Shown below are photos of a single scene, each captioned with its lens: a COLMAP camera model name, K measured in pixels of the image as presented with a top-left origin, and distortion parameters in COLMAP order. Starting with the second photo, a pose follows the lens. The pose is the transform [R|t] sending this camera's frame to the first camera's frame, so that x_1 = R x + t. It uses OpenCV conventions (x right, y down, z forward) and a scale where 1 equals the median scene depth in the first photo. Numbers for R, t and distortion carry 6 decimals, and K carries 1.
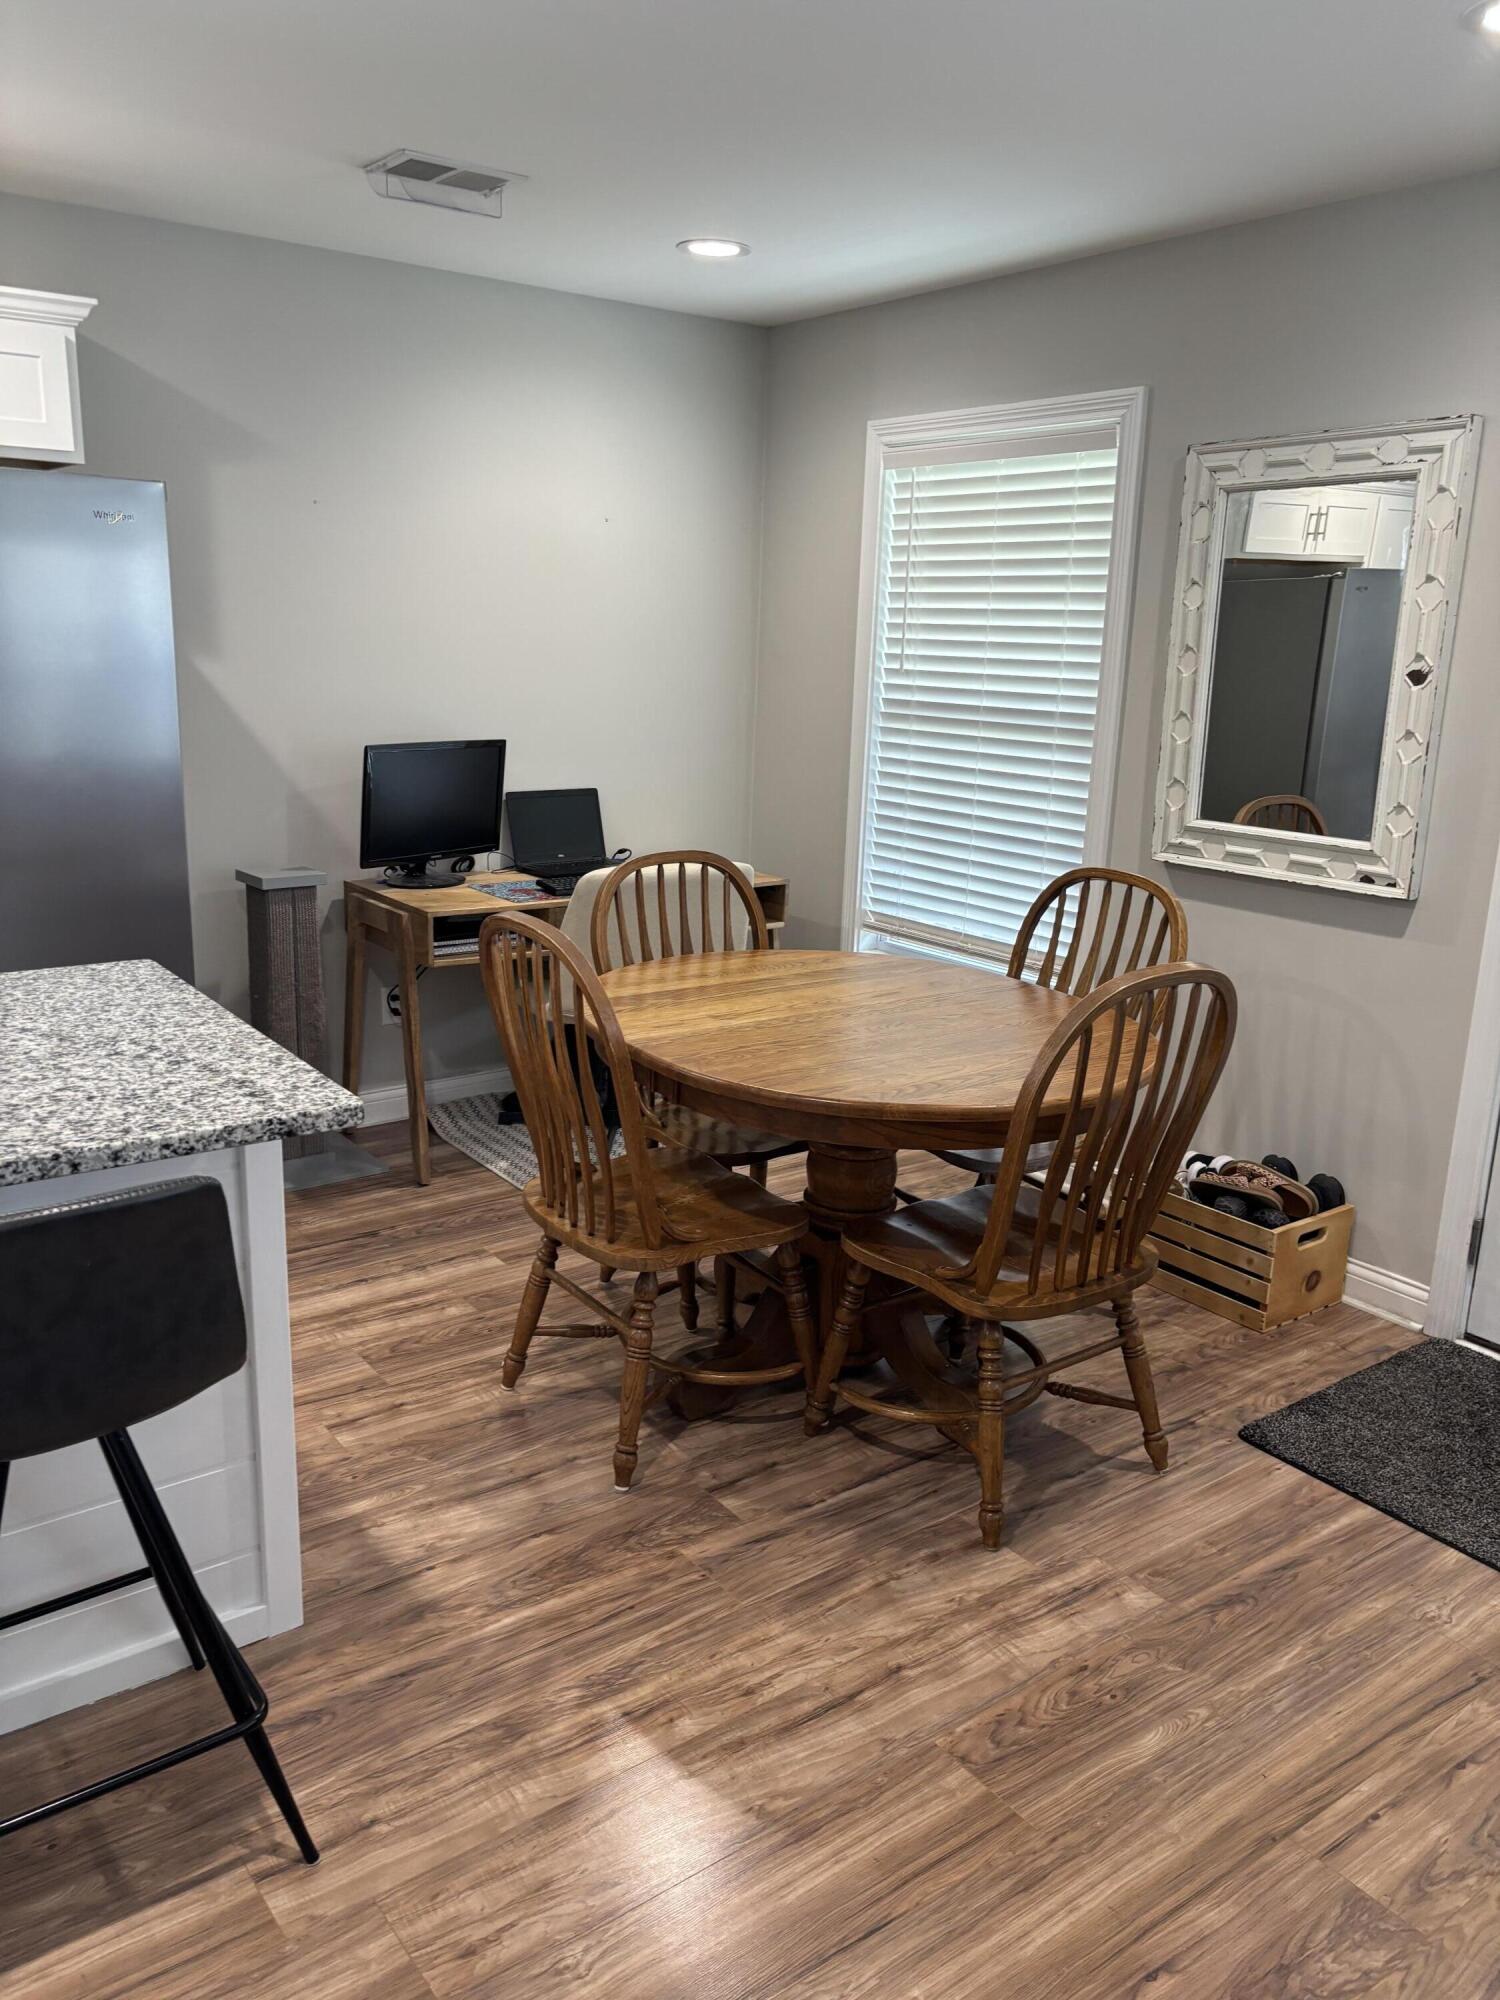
lens RADIAL K [[1503.3, 0, 730.9], [0, 1503.3, 1006.1], [0, 0, 1]] dist [0.060678, -0.064638]
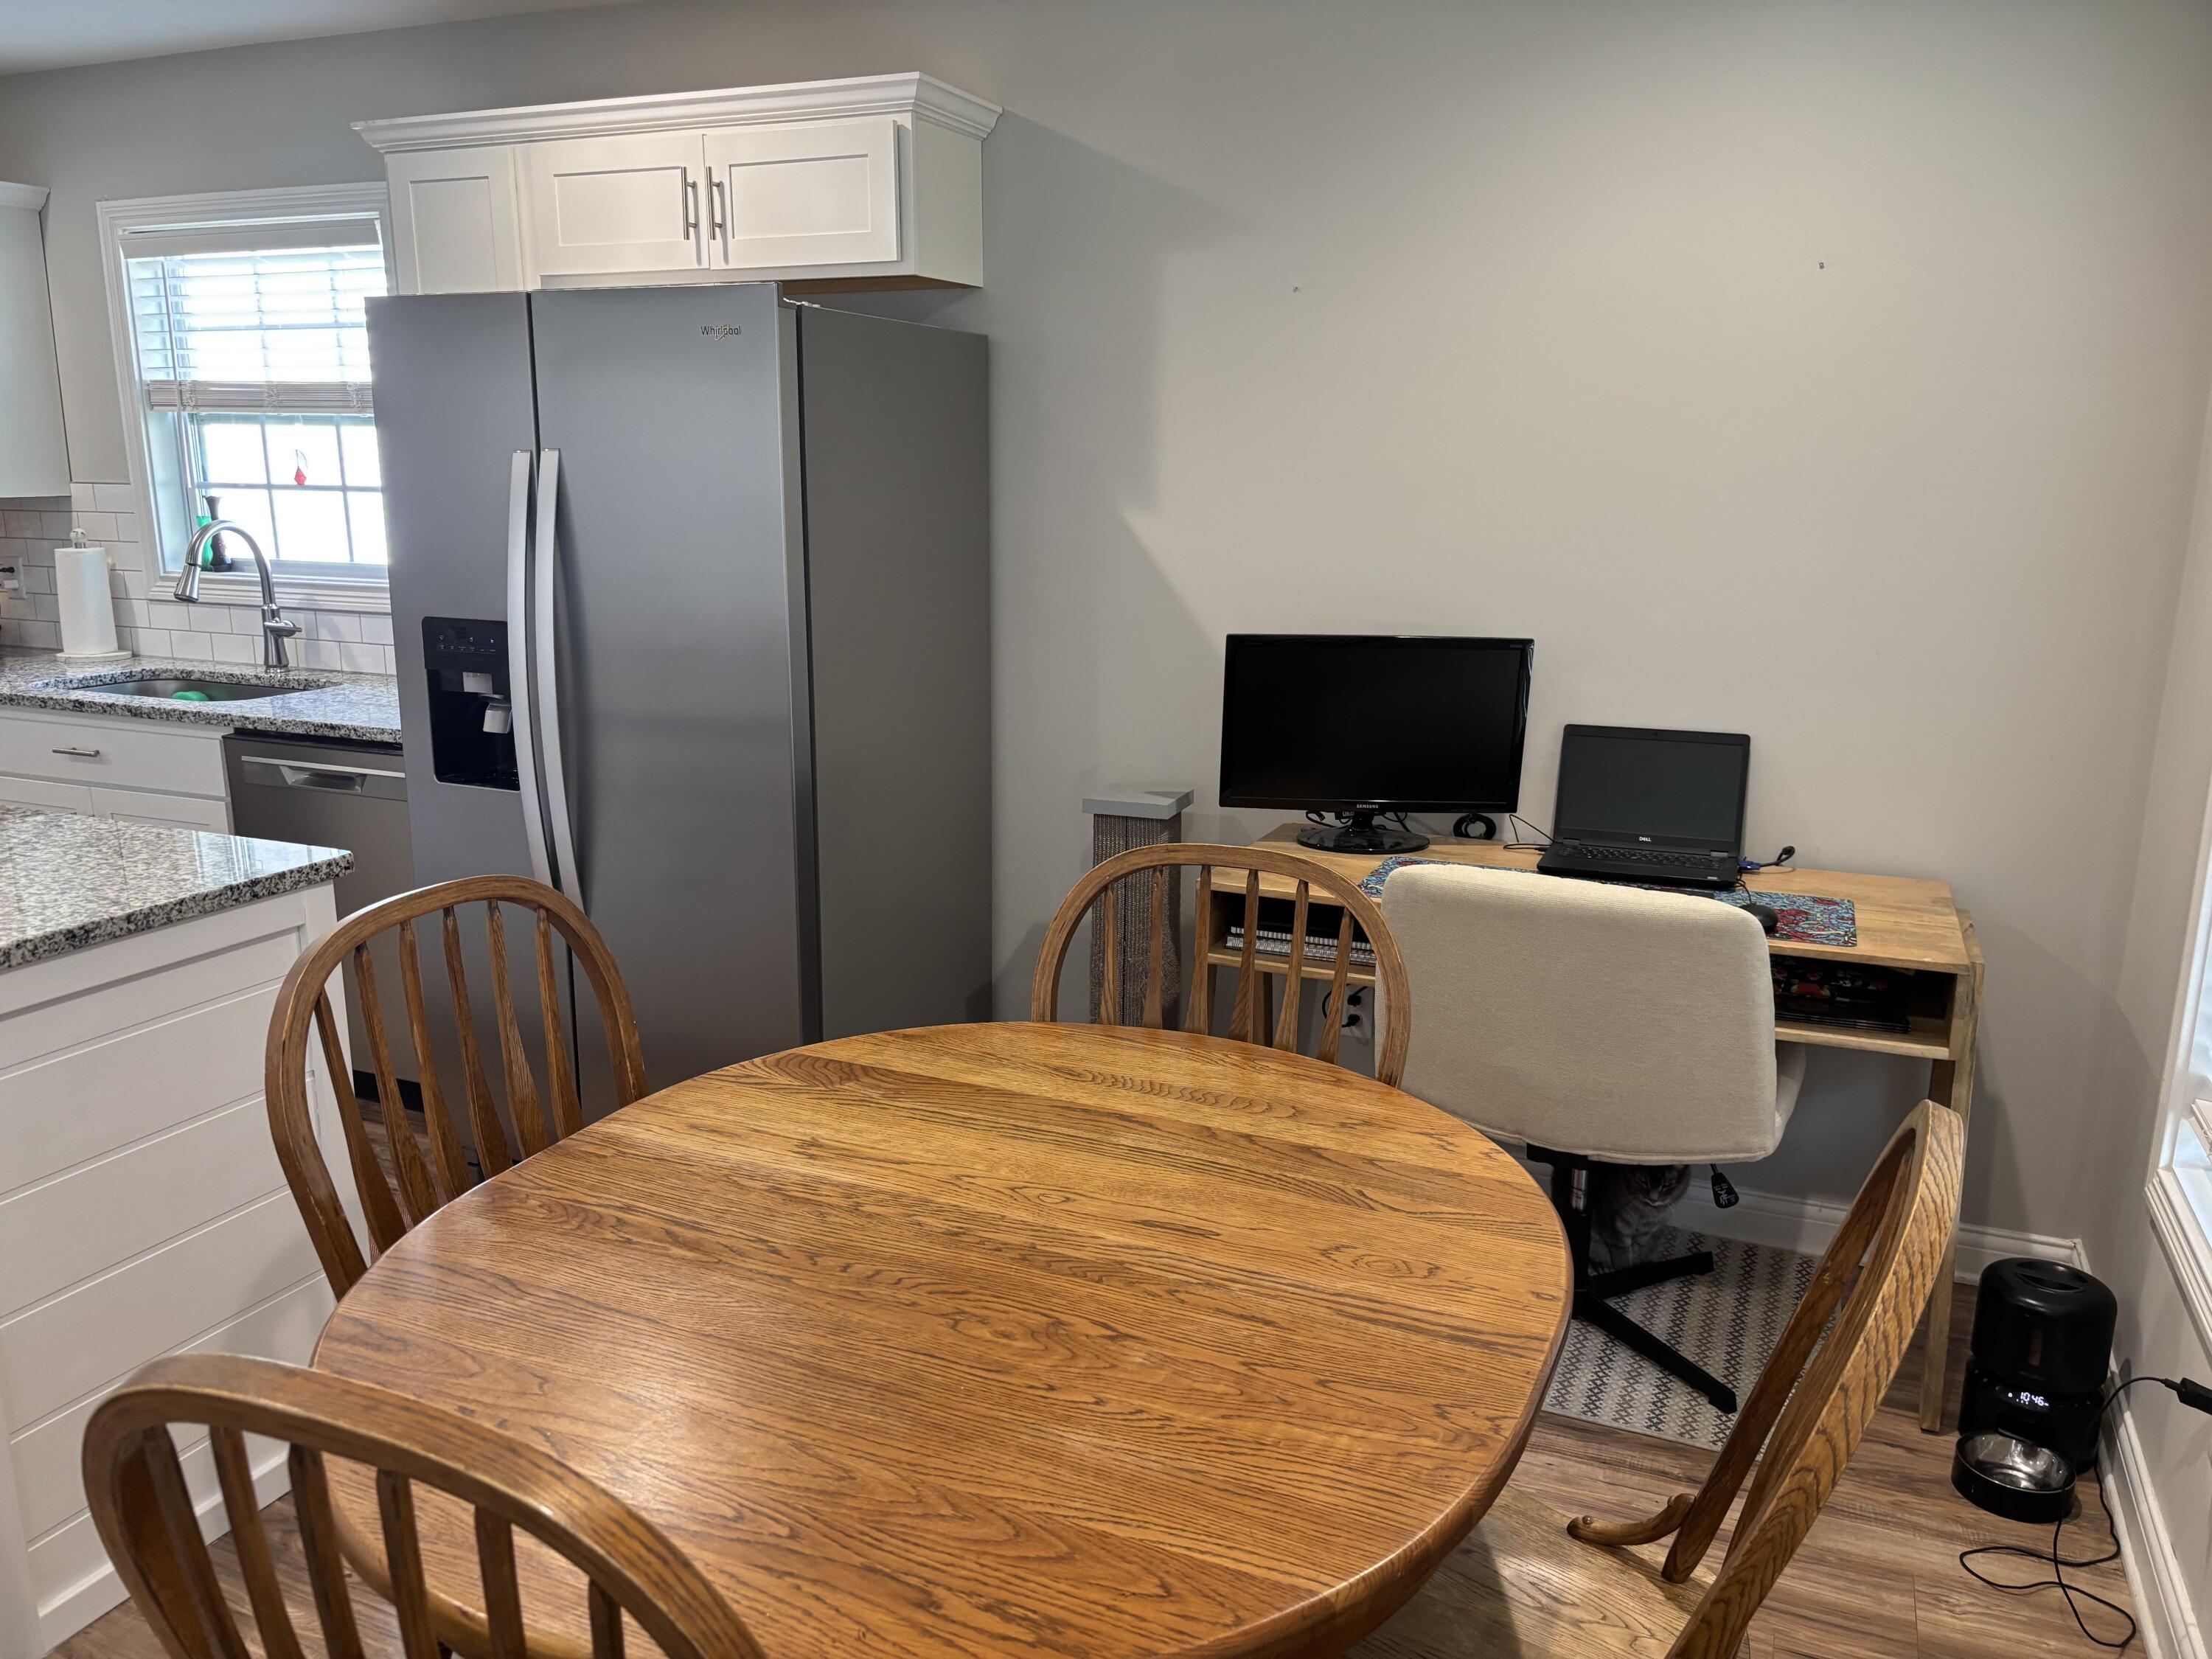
lens RADIAL K [[1662.6, 0, 1101.7], [0, 1662.6, 856.0], [0, 0, 1]] dist [0.060678, -0.064638]
pose [[0.506386, 0.173461, -0.844680, 0.412887], [-0.200187, 0.976444, 0.080507, -0.127080], [0.838748, 0.128327, 0.529183, 0.579570]]
